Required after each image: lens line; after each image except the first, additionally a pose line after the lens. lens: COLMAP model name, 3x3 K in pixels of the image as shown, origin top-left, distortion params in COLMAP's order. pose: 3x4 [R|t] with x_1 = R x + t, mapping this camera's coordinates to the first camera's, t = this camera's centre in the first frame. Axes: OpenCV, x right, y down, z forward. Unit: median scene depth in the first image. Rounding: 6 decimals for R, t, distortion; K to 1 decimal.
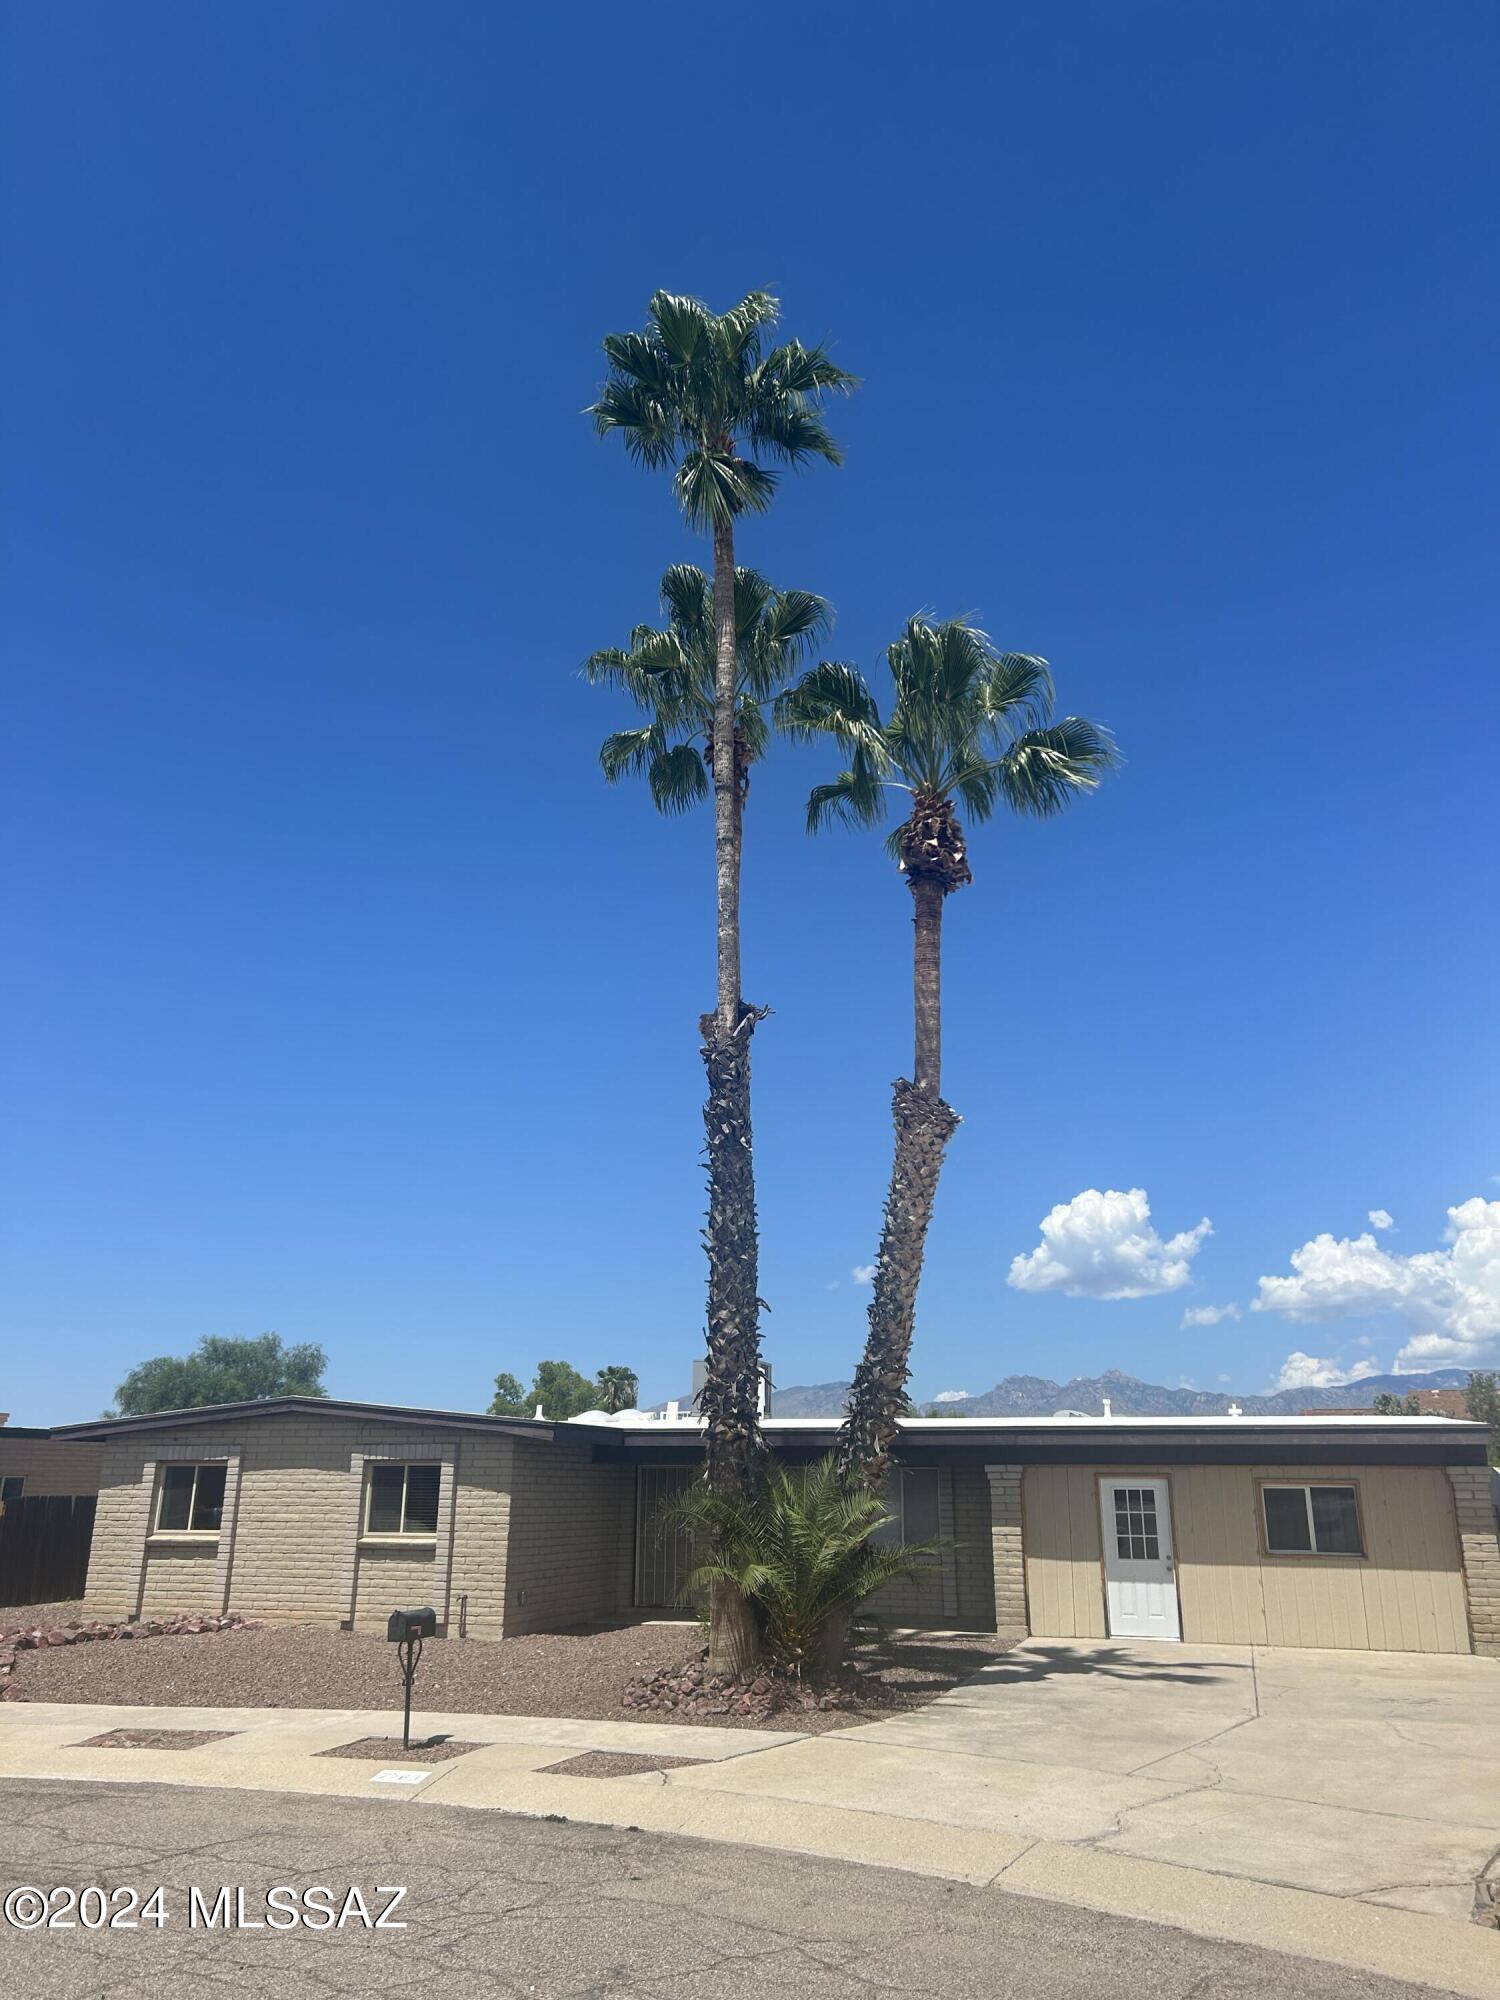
lens RADIAL K [[1512.4, 0, 754.1], [0, 1512.4, 980.7], [0, 0, 1]] dist [0.055637, -0.065517]
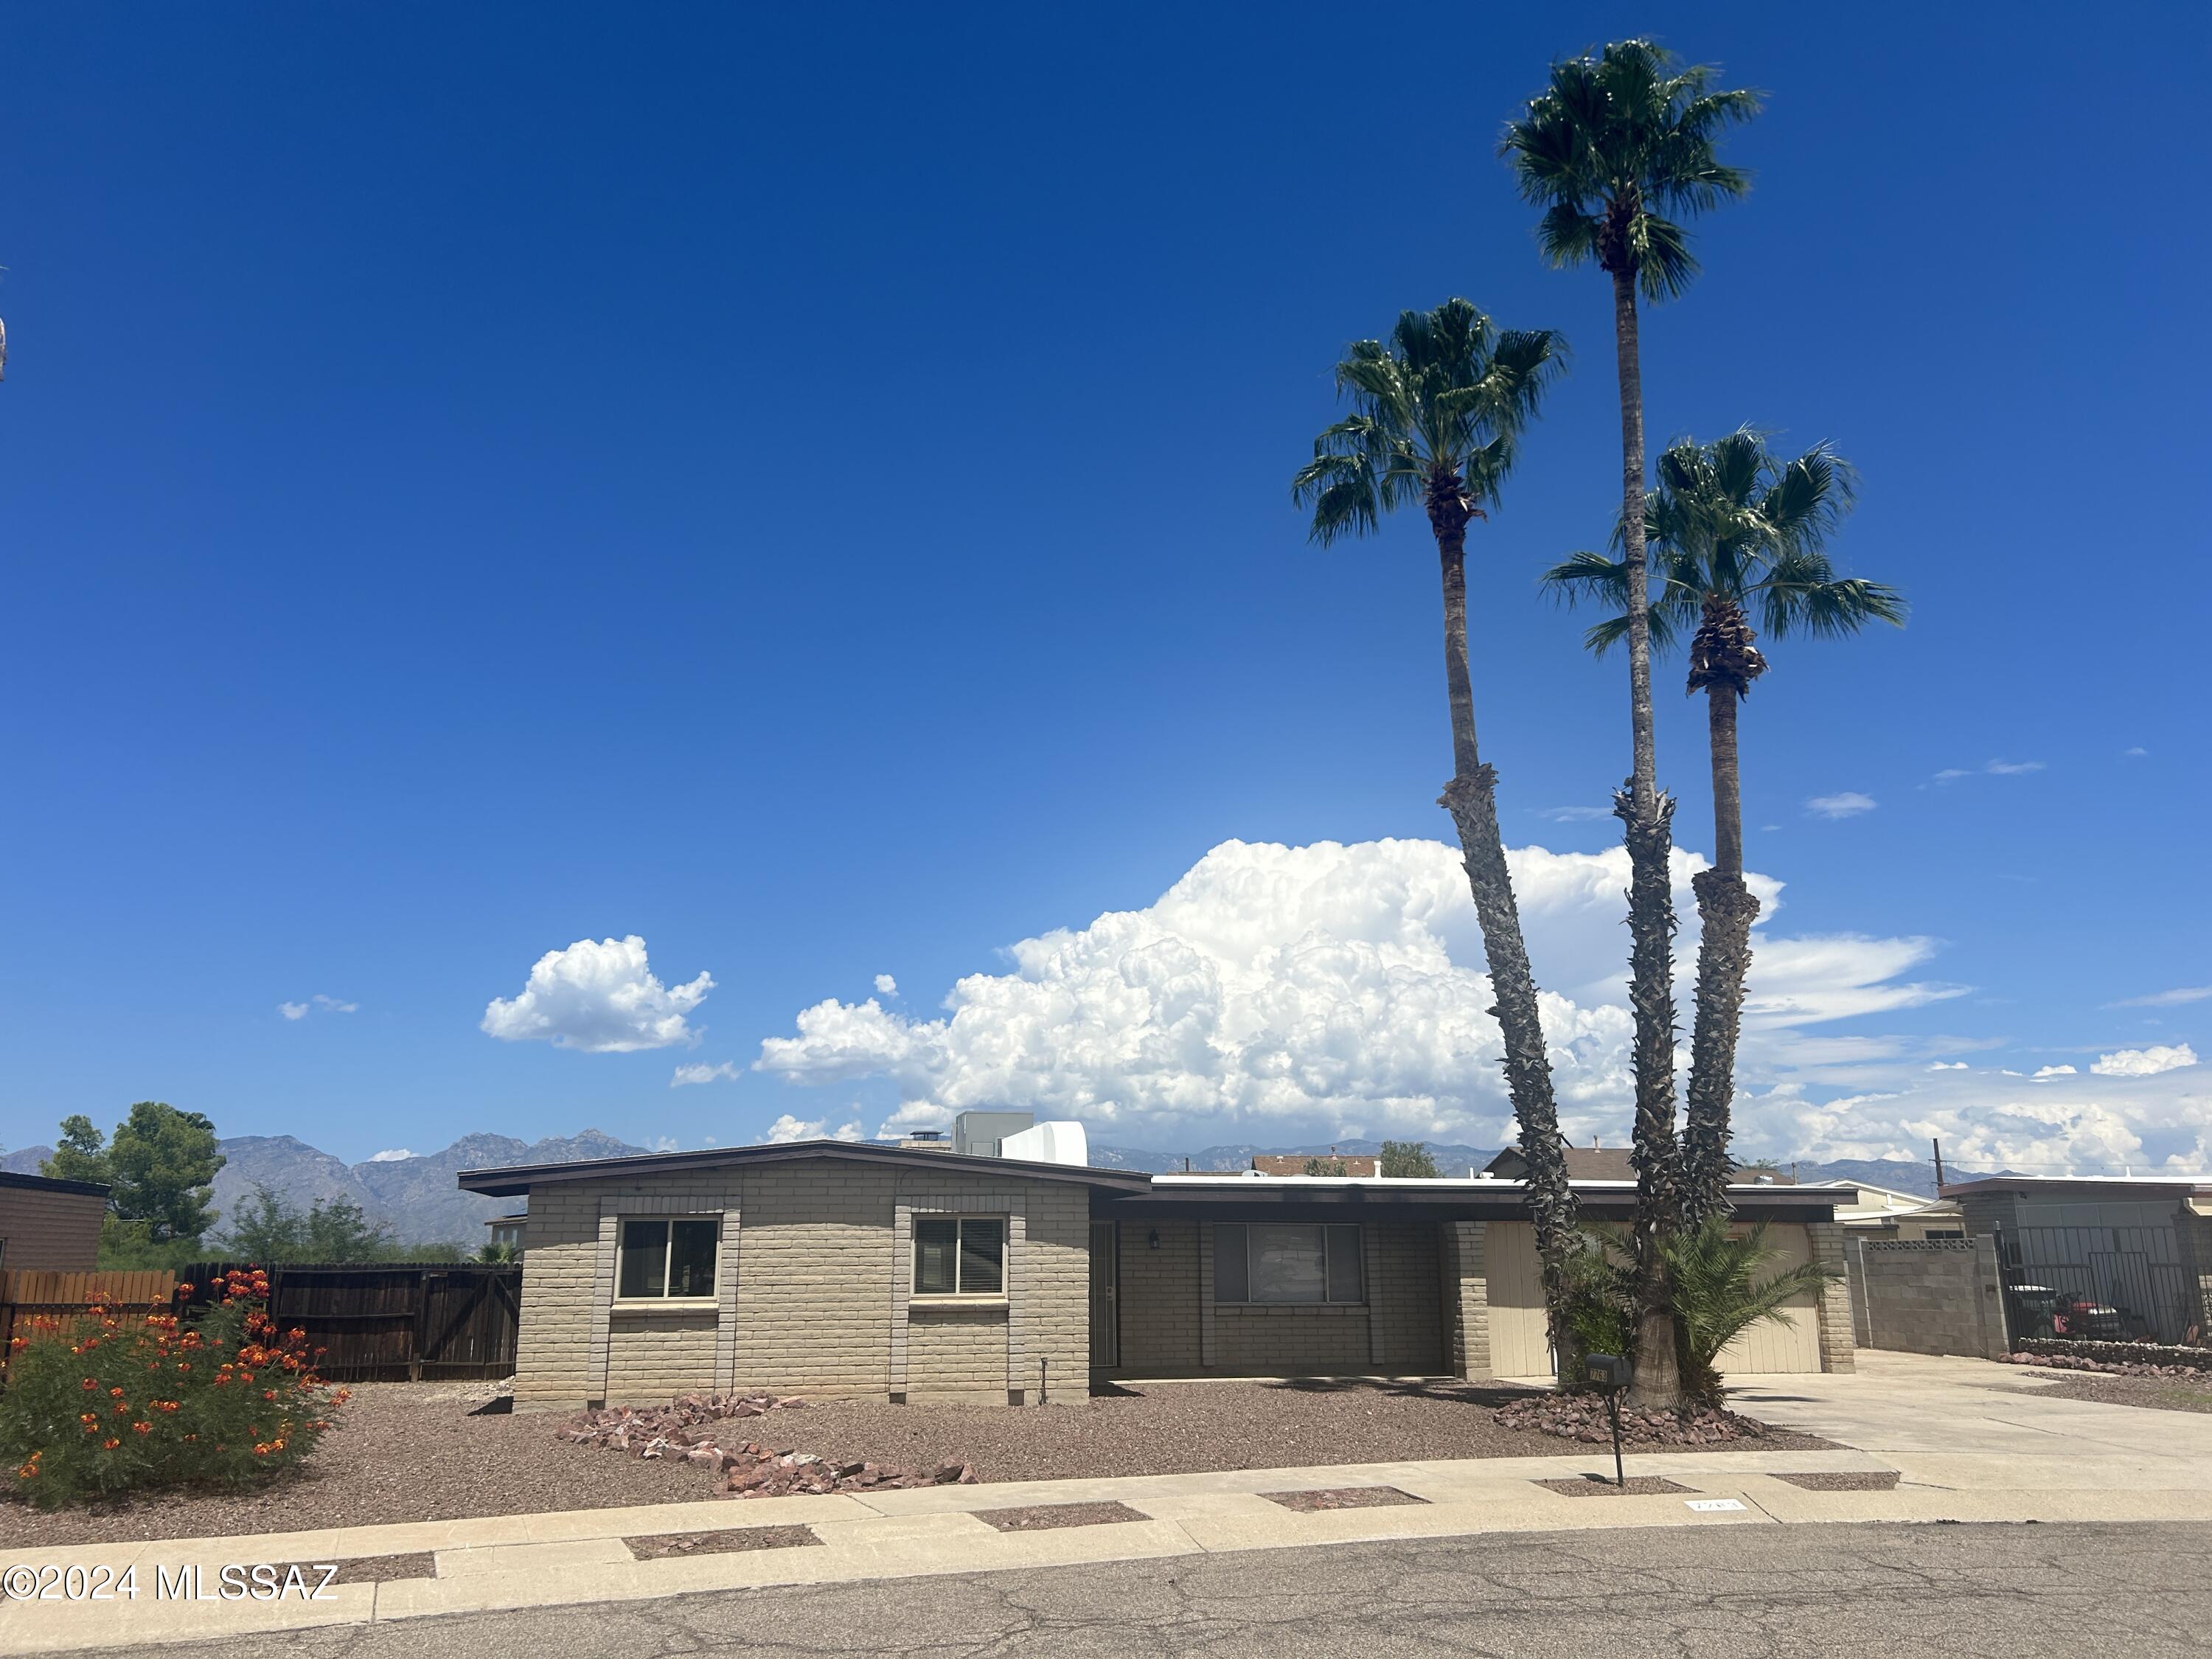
lens RADIAL K [[1672.8, 0, 1085.8], [0, 1672.8, 839.2], [0, 0, 1]] dist [0.055637, -0.065517]
pose [[0.862927, 0.112984, 0.492536, -0.646296], [-0.151407, 0.987714, 0.038692, 0.048946], [-0.482113, -0.107962, 0.869432, 0.135279]]
